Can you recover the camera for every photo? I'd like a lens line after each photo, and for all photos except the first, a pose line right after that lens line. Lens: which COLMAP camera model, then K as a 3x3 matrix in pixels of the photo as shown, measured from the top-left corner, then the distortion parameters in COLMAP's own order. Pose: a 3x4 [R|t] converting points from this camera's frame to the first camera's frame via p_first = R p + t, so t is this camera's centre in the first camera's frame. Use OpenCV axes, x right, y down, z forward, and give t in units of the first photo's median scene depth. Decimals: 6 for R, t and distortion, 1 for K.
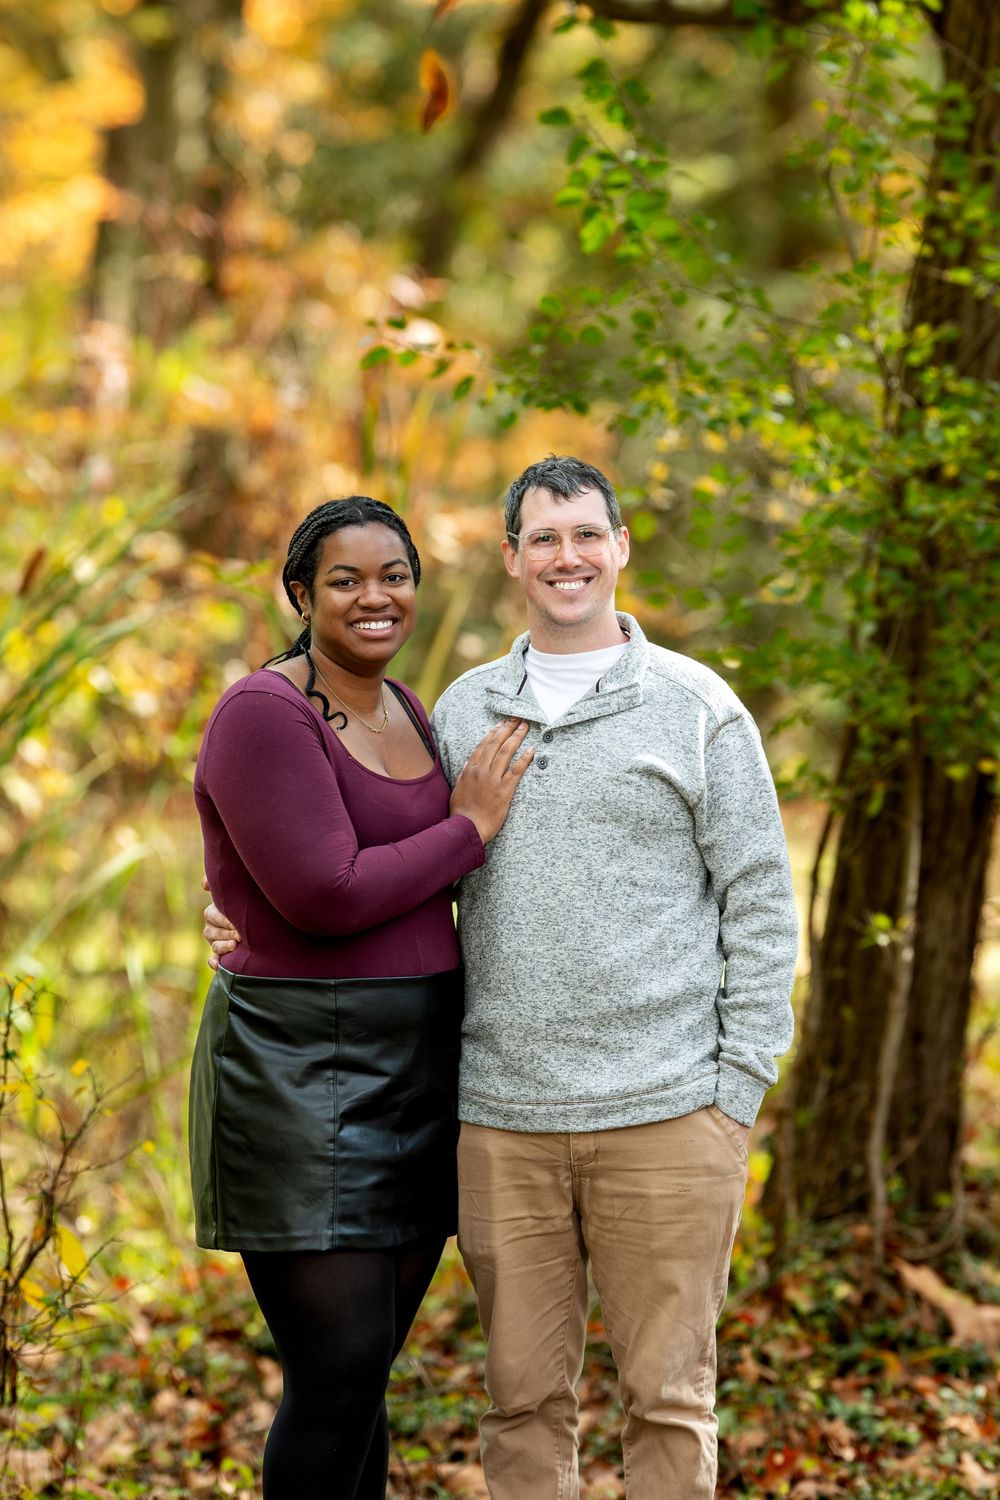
lens RADIAL K [[5656.0, 0, 499.9], [0, 5656.0, 745.6], [0, 0, 1]] dist [0.062195, 0.000000]
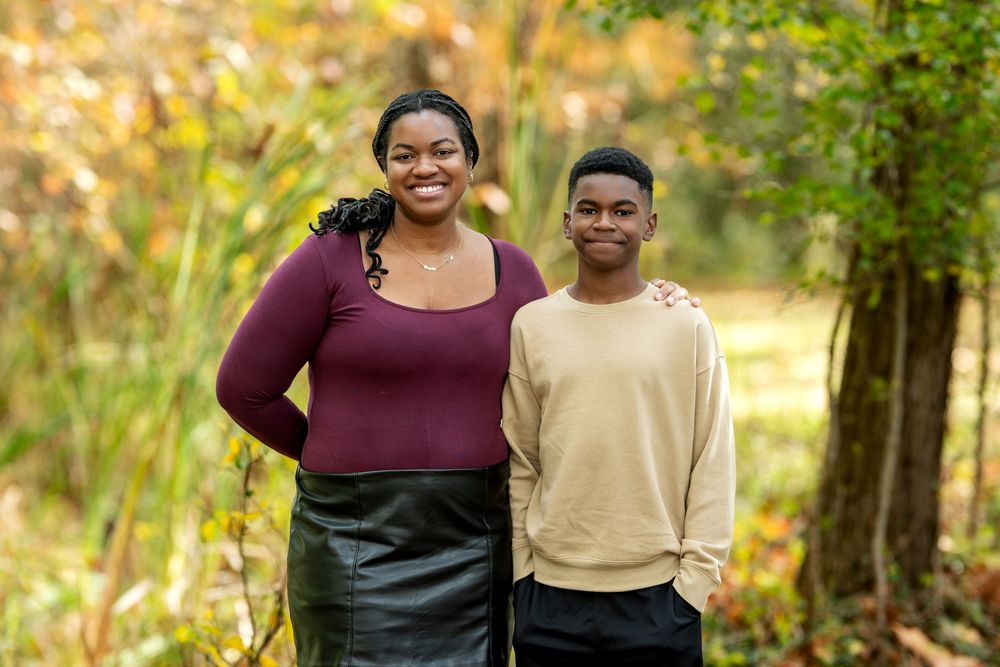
lens RADIAL K [[3770.7, 0, 532.7], [0, 3770.7, 293.3], [0, 0, 1]] dist [0.062195, 0.000000]
pose [[0.999527, -0.015045, -0.026831, 0.007094], [0.015355, 0.999817, 0.011387, -0.002747], [0.026655, -0.011793, 0.999575, 0.067526]]
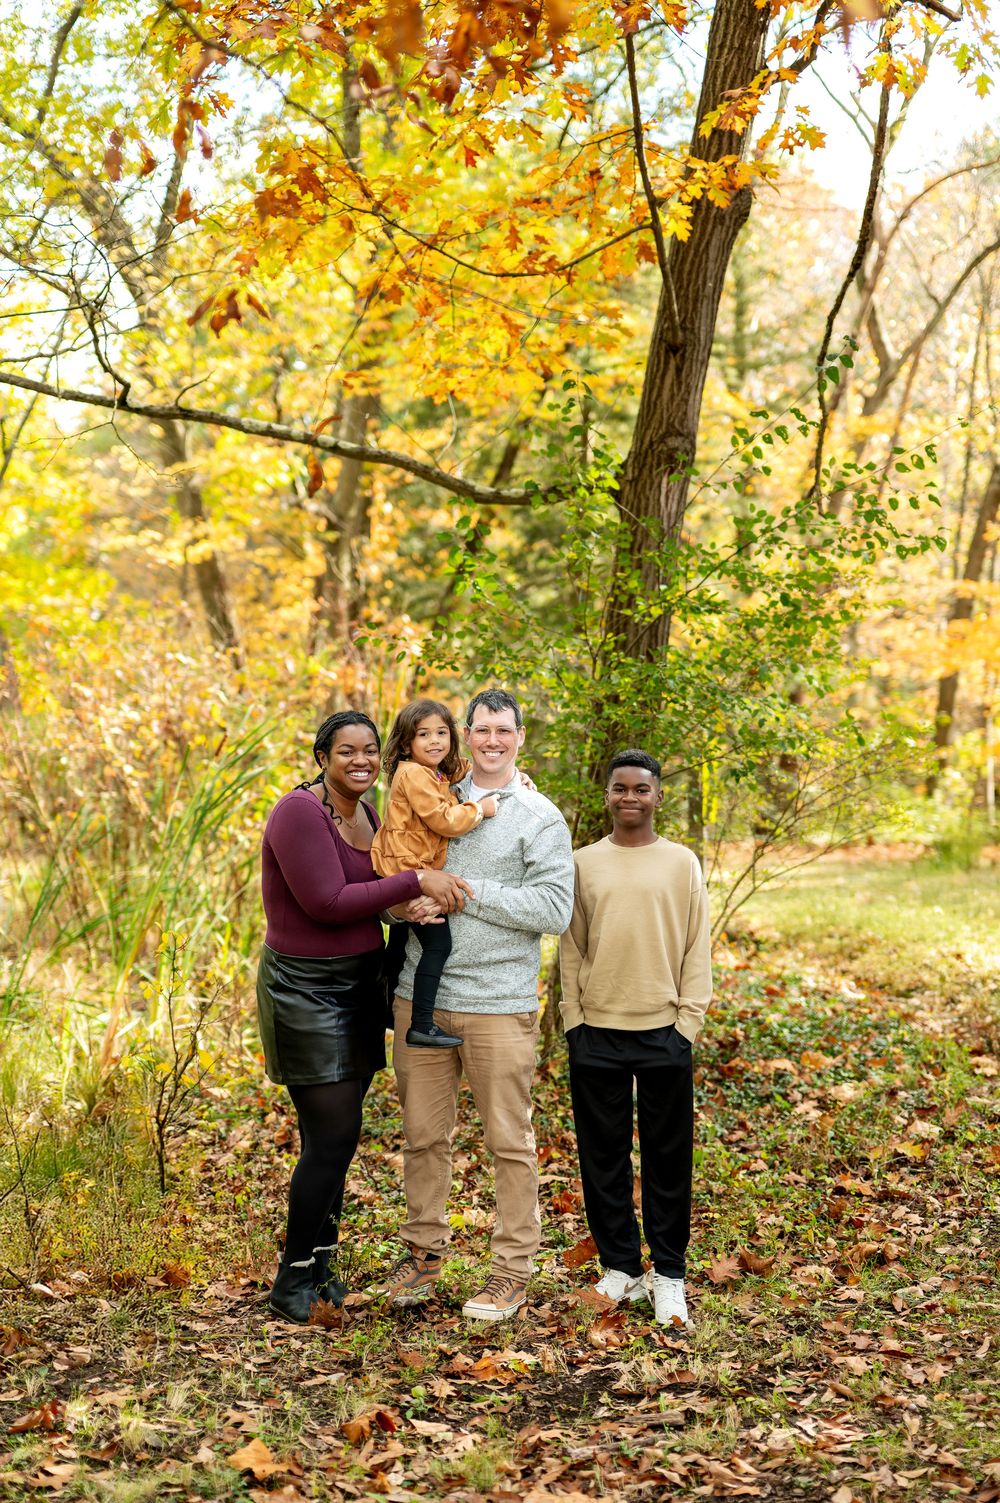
lens RADIAL K [[2101.3, 0, 497.9], [0, 2101.3, 752.3], [0, 0, 1]] dist [-0.011152, 0.000000]
pose [[0.999972, -0.001249, 0.007413, 0.023704], [0.001469, 0.999558, -0.029693, -0.002566], [-0.007372, 0.029703, 0.999532, 0.170124]]
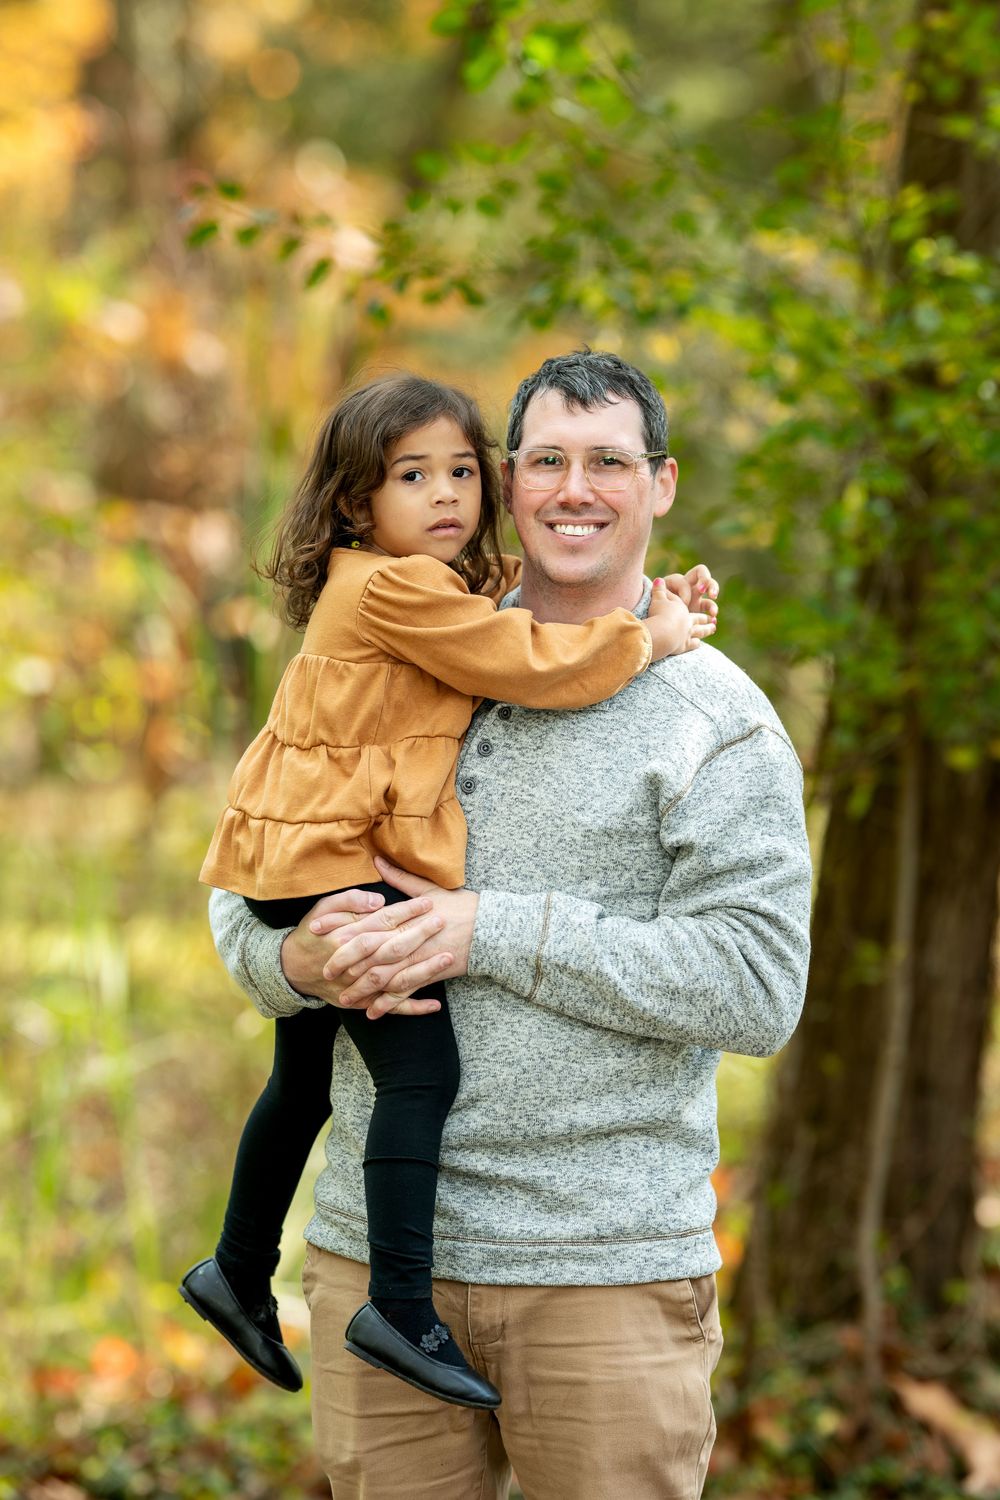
lens RADIAL K [[5656.0, 0, 505.2], [0, 5656.0, 748.0], [0, 0, 1]] dist [0.062195, 0.000000]
pose [[0.999852, -0.016003, -0.006361, 0.021888], [0.016065, 0.999823, 0.009782, -0.005227], [0.006203, -0.009882, 0.999932, 0.212145]]
